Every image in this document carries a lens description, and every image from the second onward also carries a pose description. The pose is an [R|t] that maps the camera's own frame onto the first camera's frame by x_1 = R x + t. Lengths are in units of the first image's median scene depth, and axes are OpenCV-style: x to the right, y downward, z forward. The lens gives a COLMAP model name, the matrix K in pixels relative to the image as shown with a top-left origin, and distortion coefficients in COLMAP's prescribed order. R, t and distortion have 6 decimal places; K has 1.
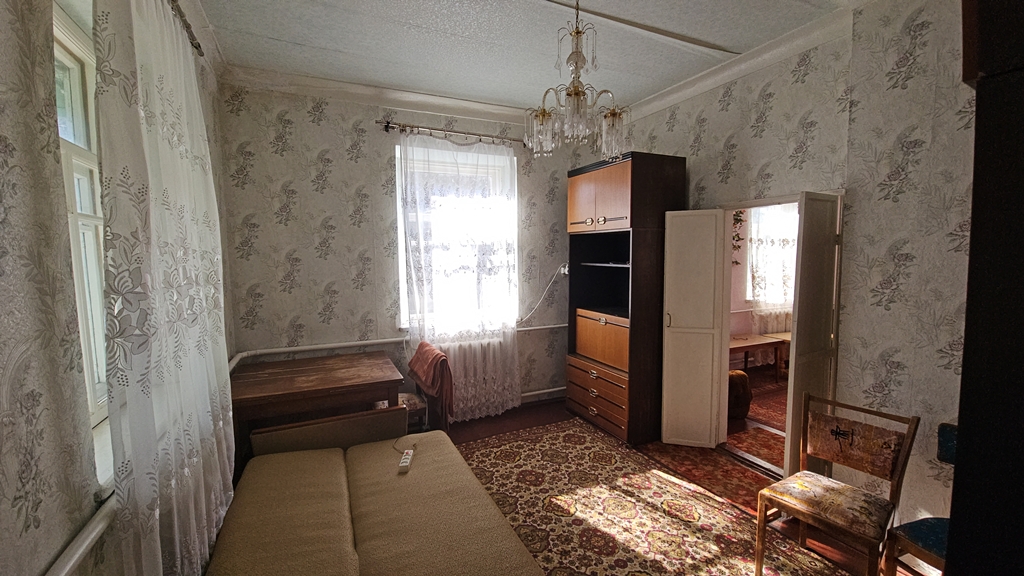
lens RADIAL K [[412.4, 0, 513.1], [0, 412.4, 286.8], [0, 0, 1]] dist [0.001414, 0.000051]
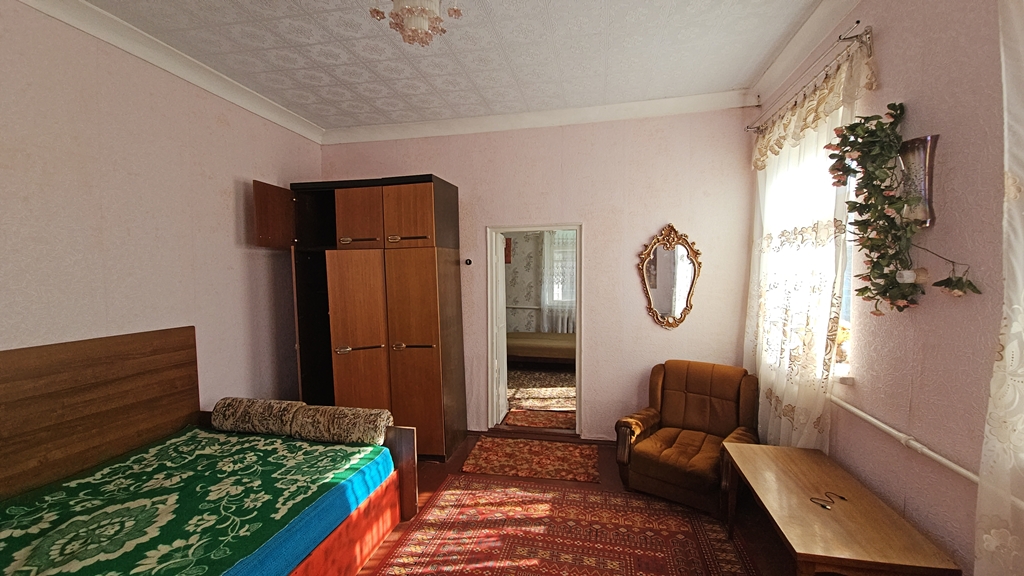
lens RADIAL K [[412.4, 0, 511.7], [0, 412.4, 292.2], [0, 0, 1]] dist [0.001414, 0.000051]
pose [[-0.608826, 0.044730, -0.792042, 0.905822], [-0.052256, 0.993979, 0.096303, -0.062183], [0.791581, 0.100020, -0.602823, 0.908504]]
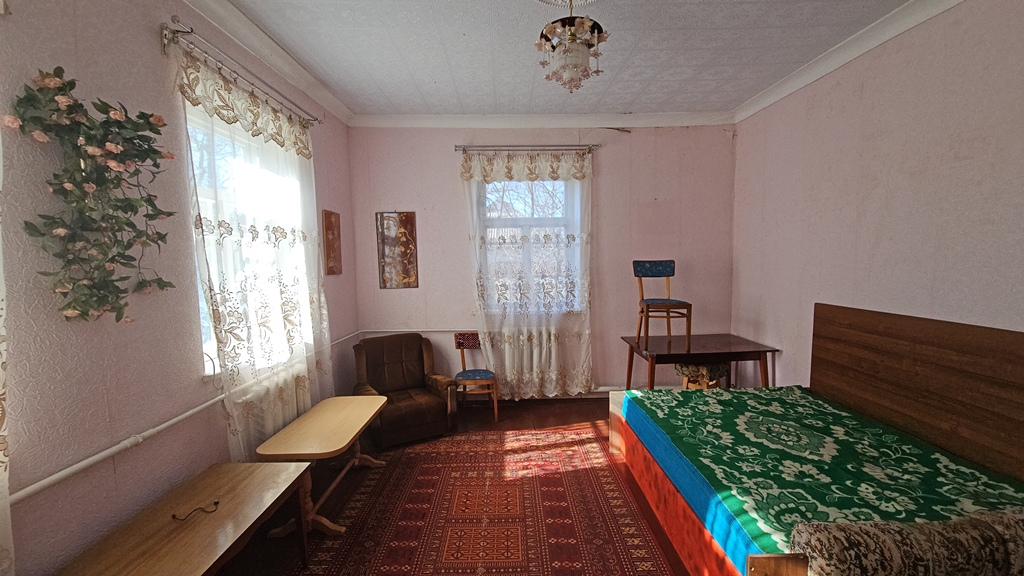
lens RADIAL K [[412.4, 0, 511.5], [0, 412.4, 289.7], [0, 0, 1]] dist [0.001414, 0.000051]
pose [[0.414410, -0.073464, 0.907120, 0.341228], [0.085707, 0.995457, 0.041463, -0.041280], [-0.906046, 0.060563, 0.418824, 0.574824]]
